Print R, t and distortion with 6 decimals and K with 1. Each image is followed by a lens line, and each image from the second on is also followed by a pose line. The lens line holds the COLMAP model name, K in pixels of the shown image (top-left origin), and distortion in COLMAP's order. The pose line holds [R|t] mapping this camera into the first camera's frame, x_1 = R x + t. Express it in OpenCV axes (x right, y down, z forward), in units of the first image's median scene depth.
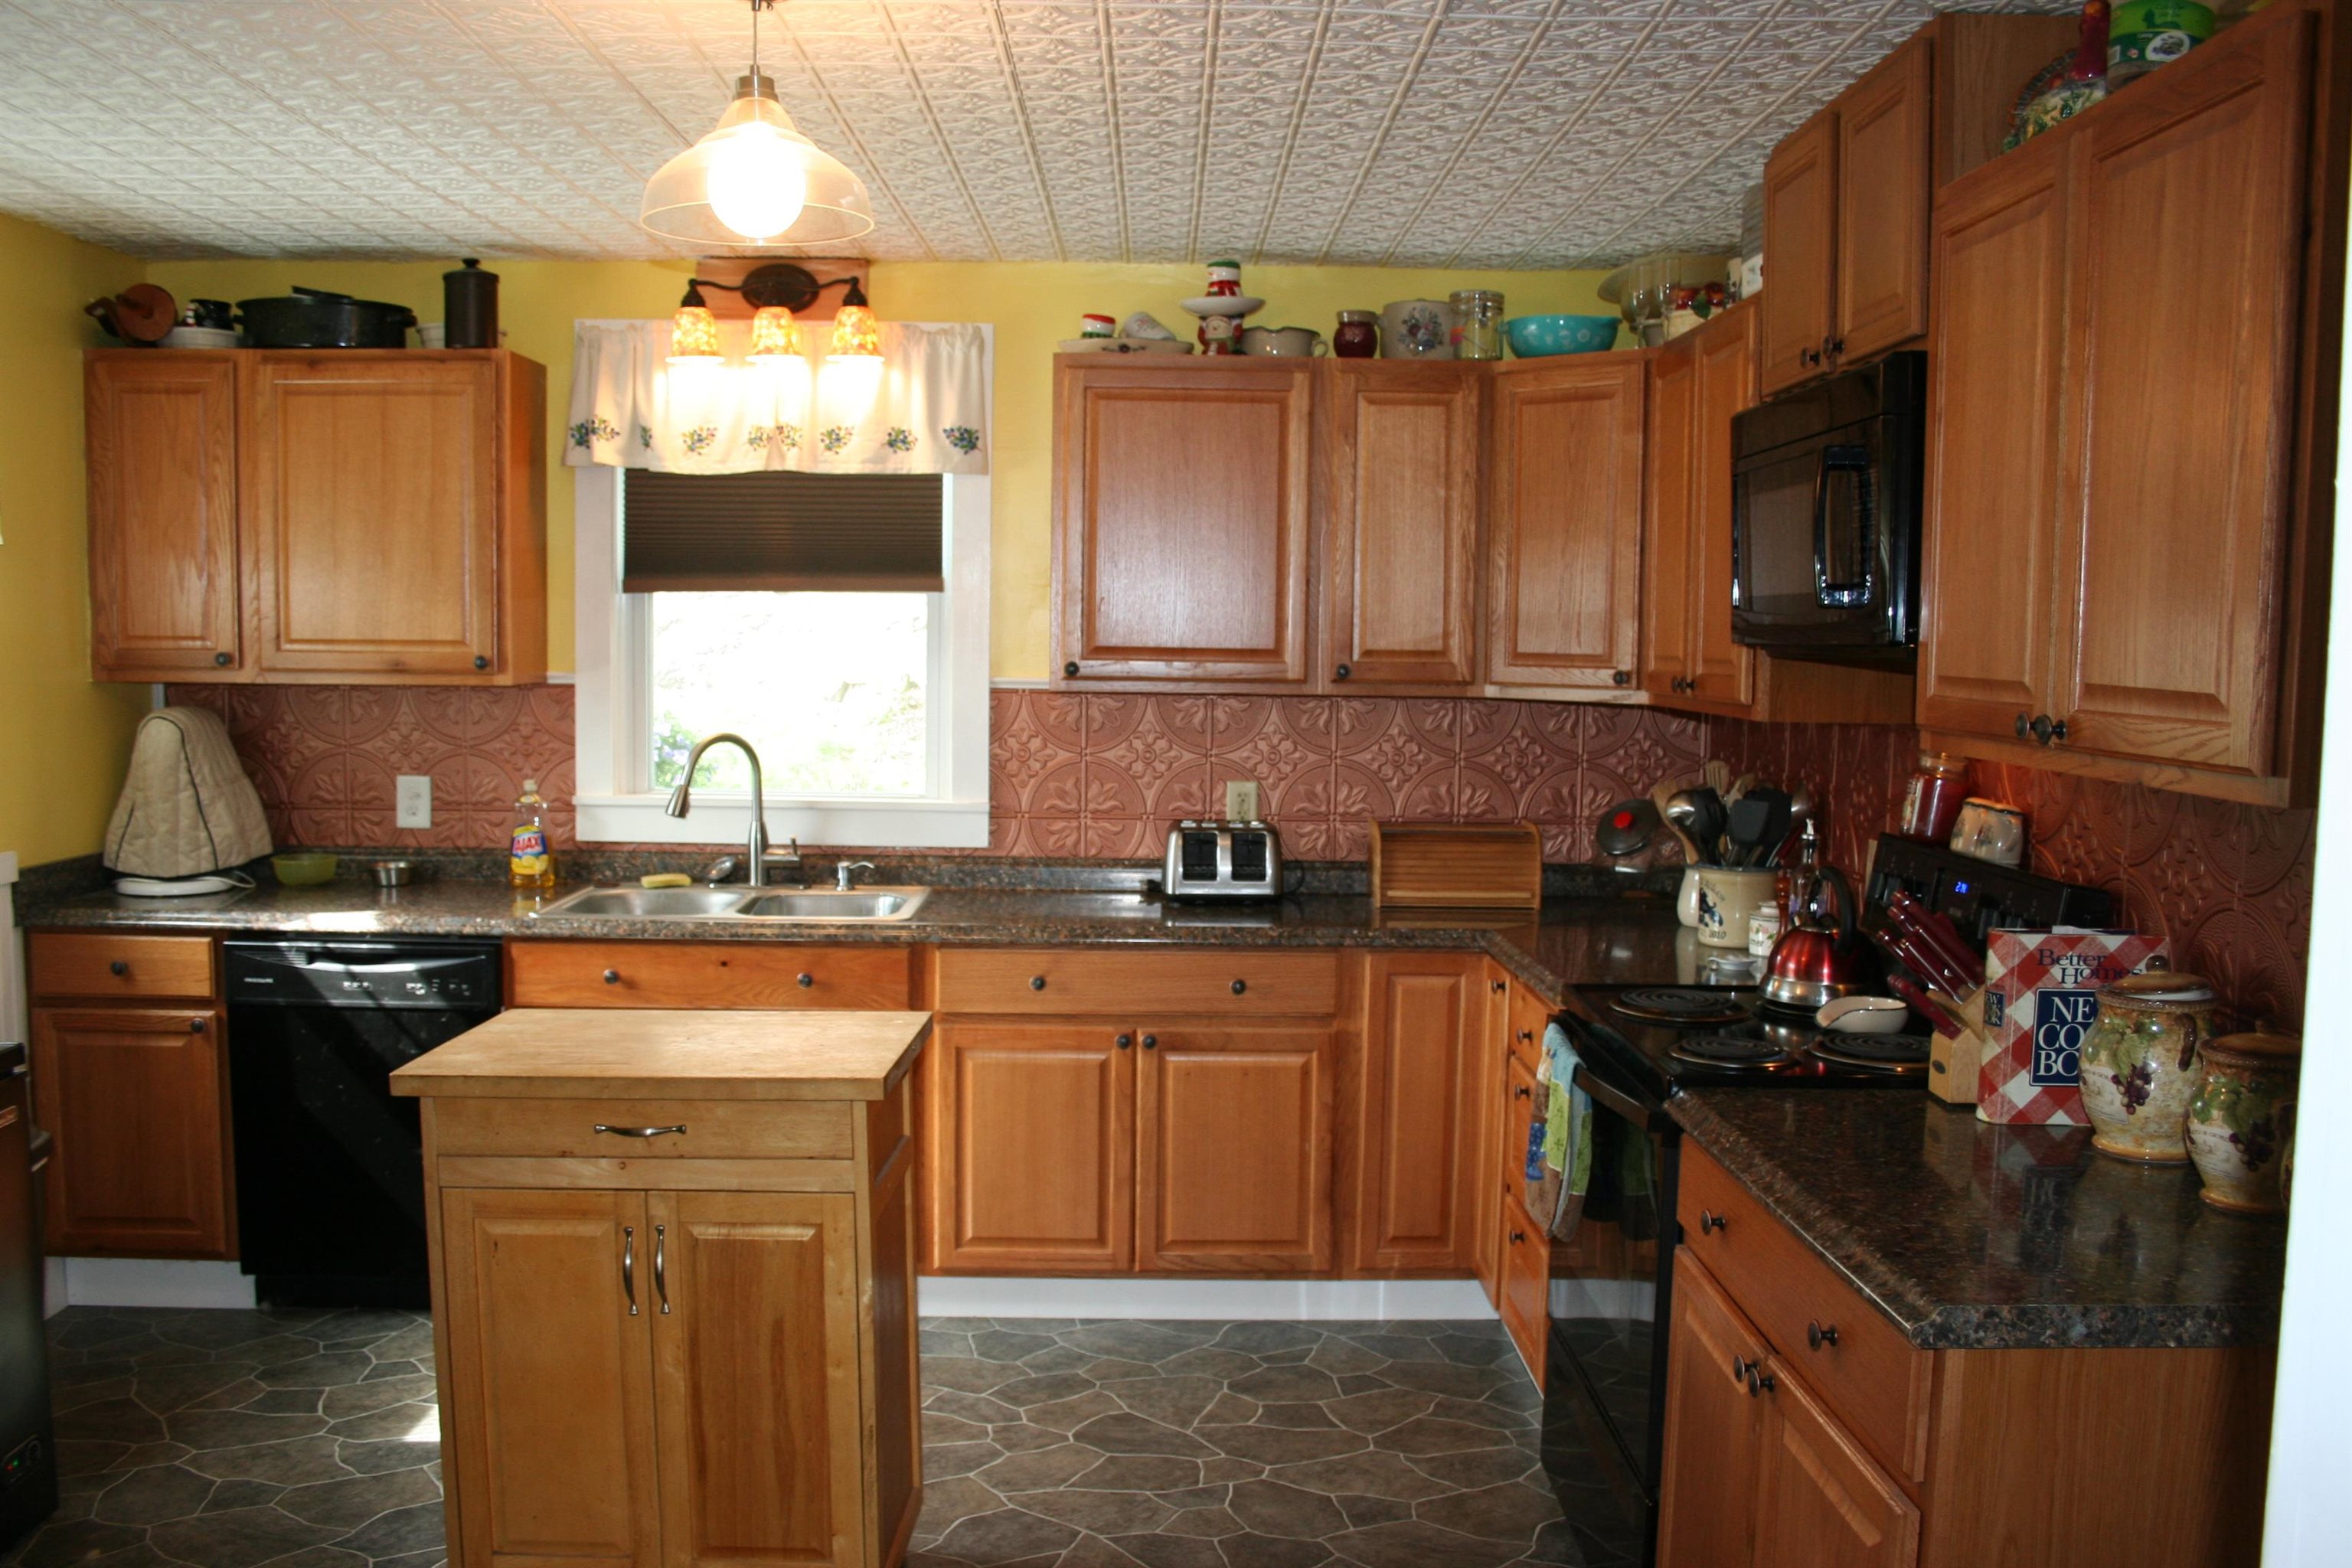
lens RADIAL K [[1980.6, 0, 1176.2], [0, 1980.6, 818.8], [0, 0, 1]] dist [-0.156132, 0.130235]
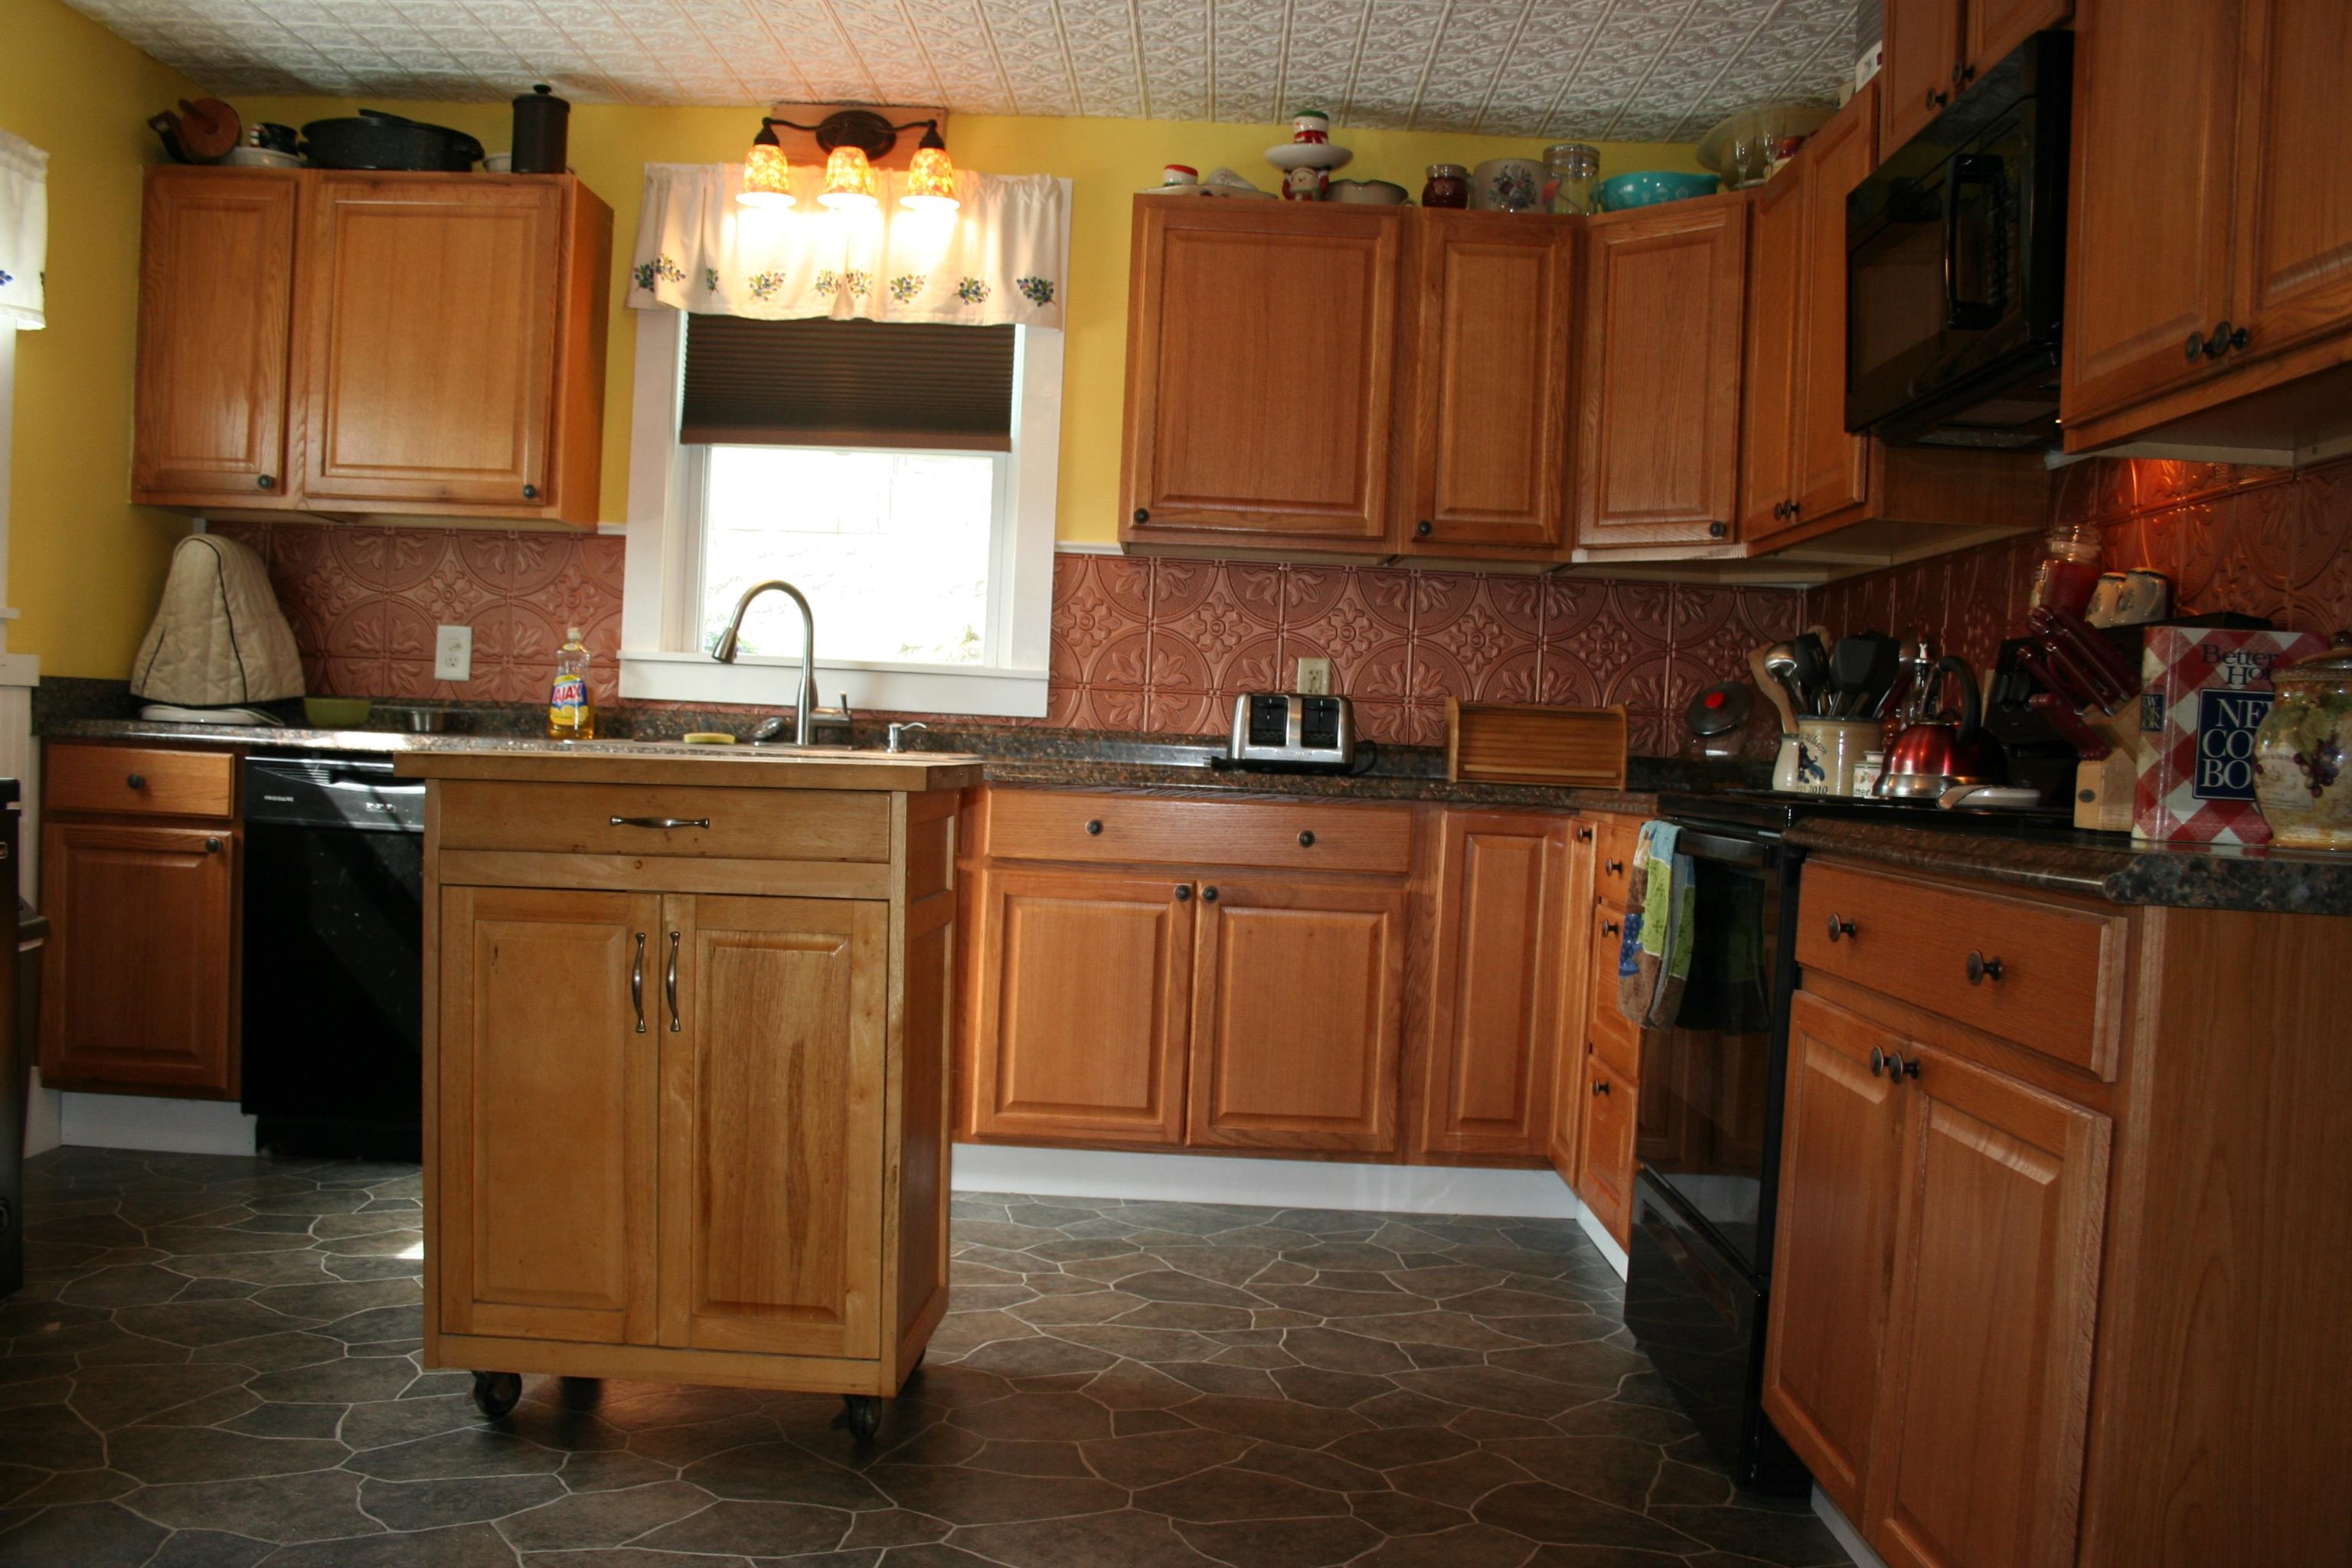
lens RADIAL K [[1980.6, 0, 1176.2], [0, 1980.6, 818.8], [0, 0, 1]] dist [-0.156132, 0.130235]
pose [[0.999034, 0.033134, -0.028863, -0.003566], [-0.034626, 0.998003, -0.052832, 0.125080], [0.027055, 0.053780, 0.998186, 0.055247]]
